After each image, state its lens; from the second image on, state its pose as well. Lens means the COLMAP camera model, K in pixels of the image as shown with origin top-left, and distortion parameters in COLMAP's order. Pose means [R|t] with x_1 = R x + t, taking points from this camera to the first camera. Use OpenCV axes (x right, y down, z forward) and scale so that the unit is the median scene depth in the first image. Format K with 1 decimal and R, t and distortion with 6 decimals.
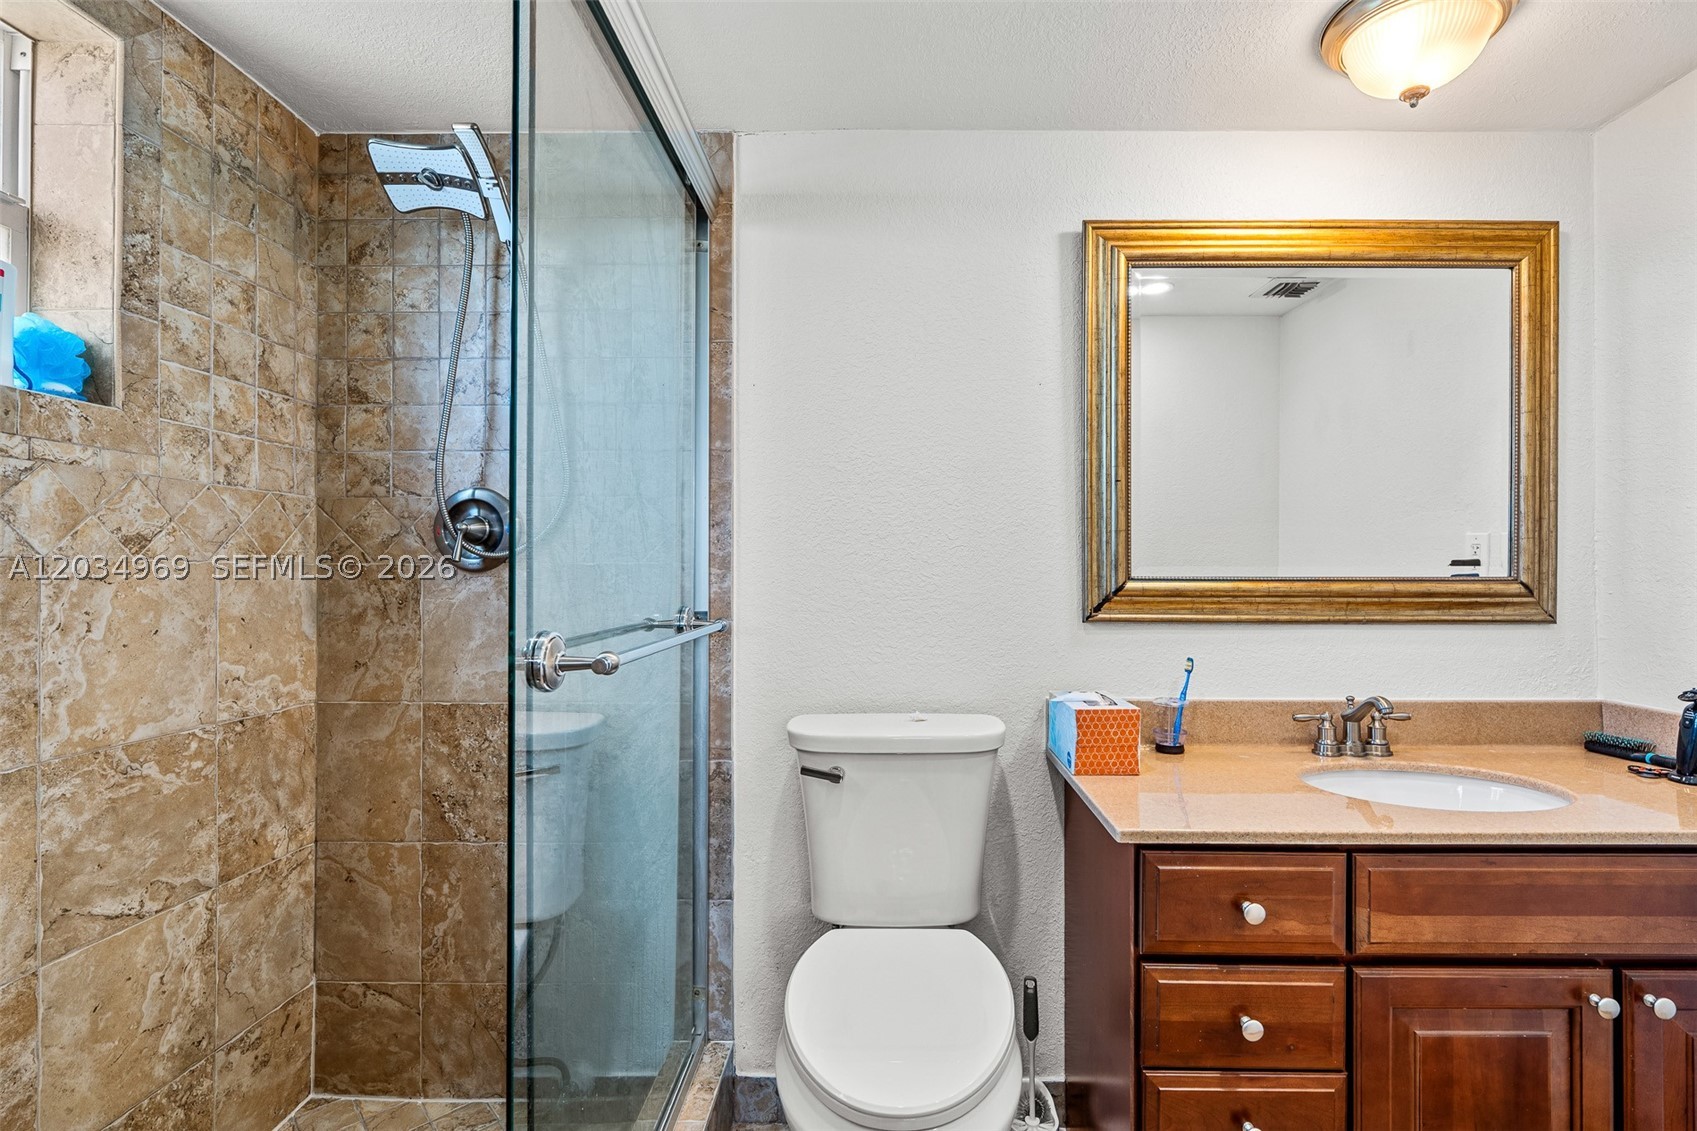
lens RADIAL K [[756.4, 0, 884.5], [0, 756.4, 571.9], [0, 0, 1]] dist [0.000560, 0.001216]
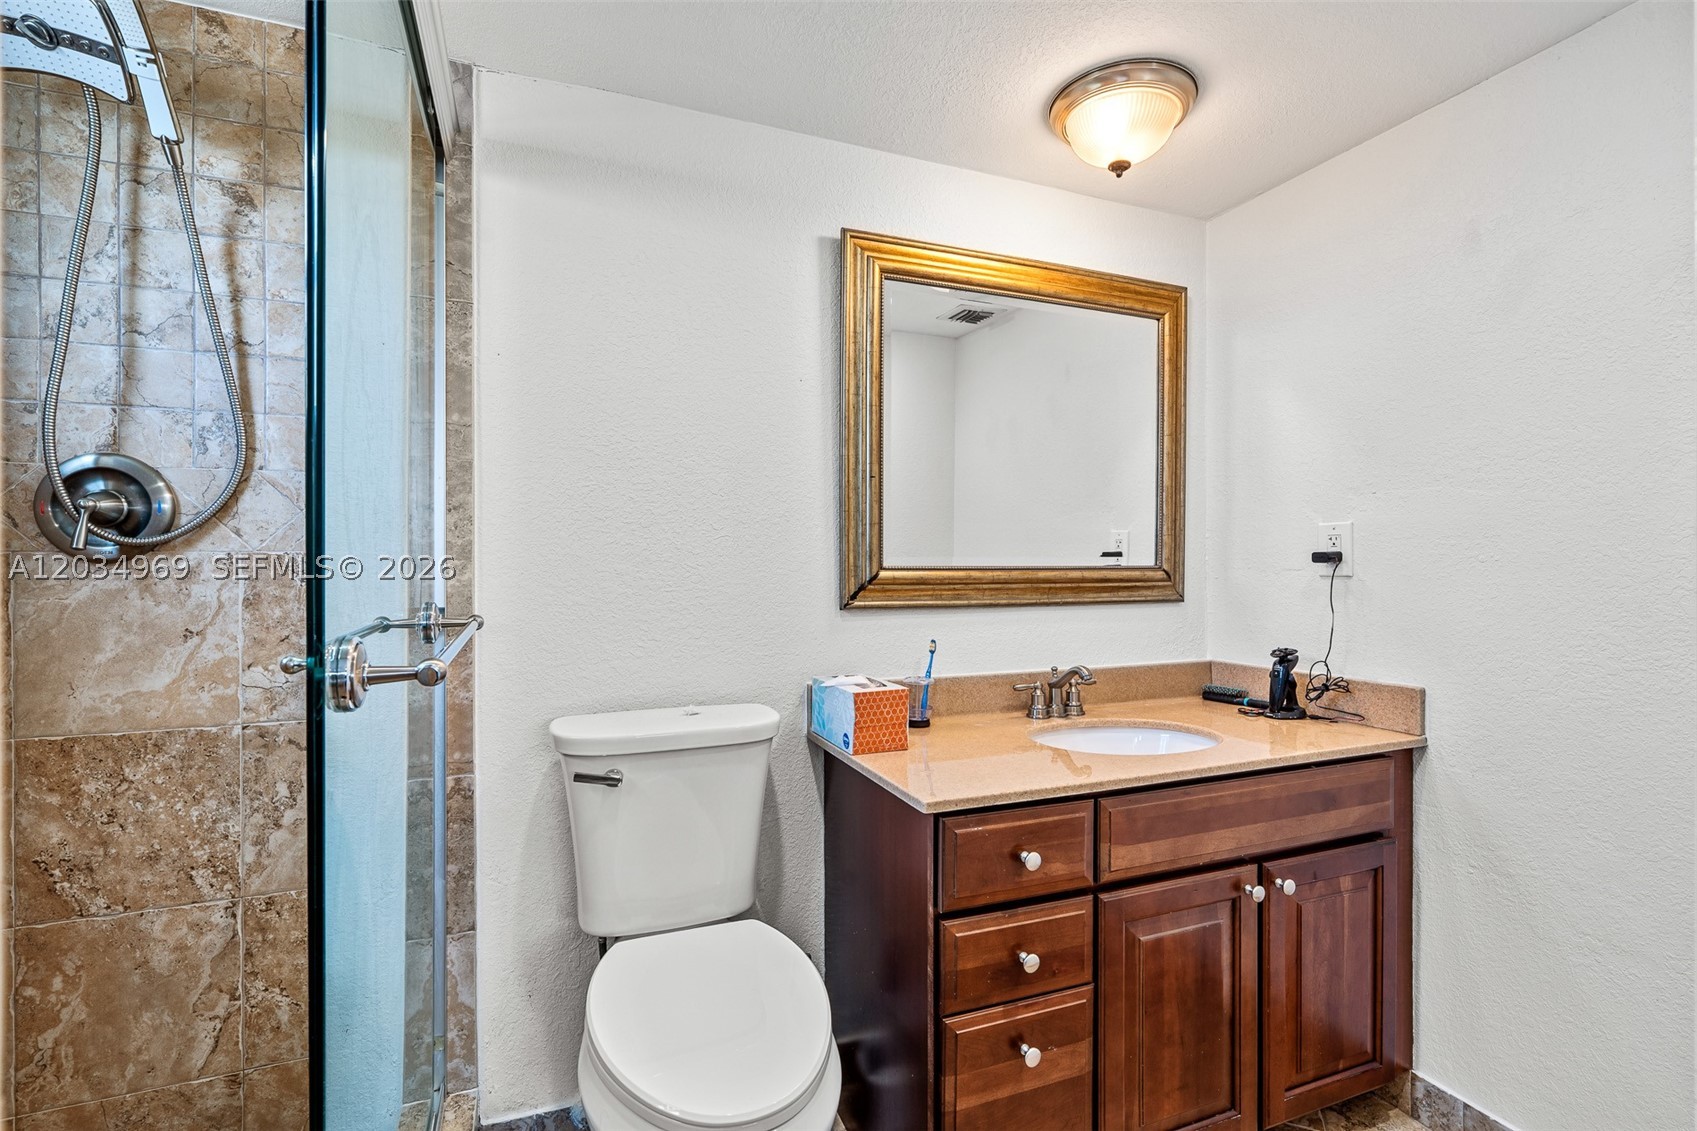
lens RADIAL K [[739.4, 0, 815.1], [0, 739.4, 567.6], [0, 0, 1]] dist [0.000296, 0.001284]
pose [[0.936183, -0.003990, 0.351490, -0.135018], [0.001444, 0.999971, 0.007506, -0.000048], [-0.351509, -0.006520, 0.936162, 0.047723]]
